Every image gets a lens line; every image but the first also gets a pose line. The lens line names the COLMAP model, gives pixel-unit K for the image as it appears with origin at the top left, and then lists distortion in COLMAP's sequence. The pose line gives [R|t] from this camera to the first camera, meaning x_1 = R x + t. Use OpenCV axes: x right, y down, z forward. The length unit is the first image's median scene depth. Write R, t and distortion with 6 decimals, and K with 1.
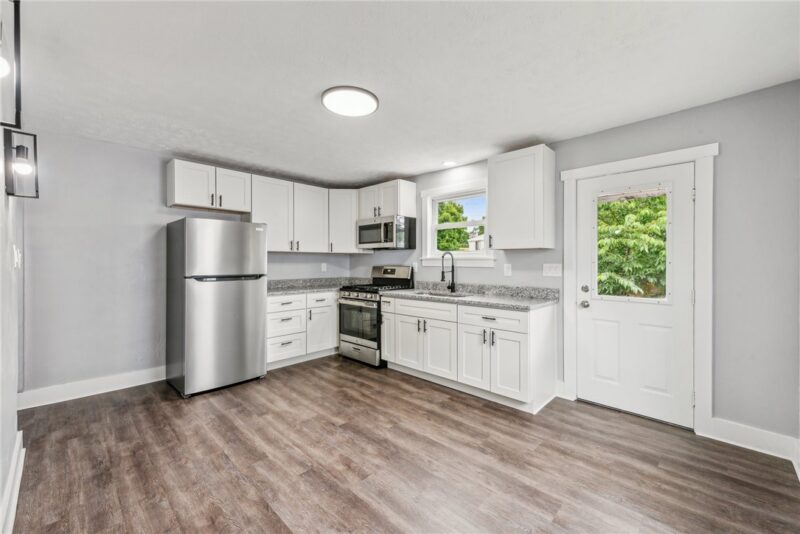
lens RADIAL K [[324.9, 0, 400.6], [0, 324.9, 266.7], [0, 0, 1]] dist [0.004005, 0.000119]
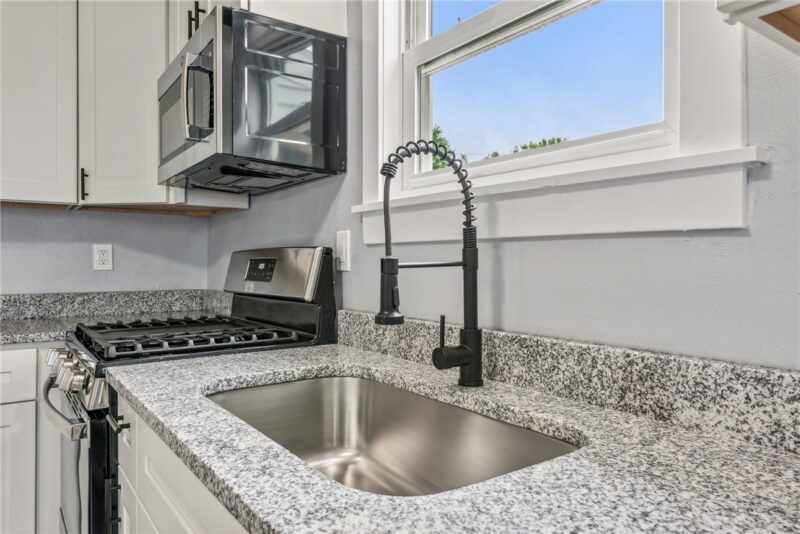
lens RADIAL K [[550.5, 0, 399.5], [0, 550.5, 264.2], [0, 0, 1]] dist [0.001418, -0.000464]
pose [[0.982676, -0.002586, -0.185316, 0.176212], [0.000921, 0.999958, -0.009067, 0.017315], [0.185331, 0.008739, 0.982637, 0.697429]]
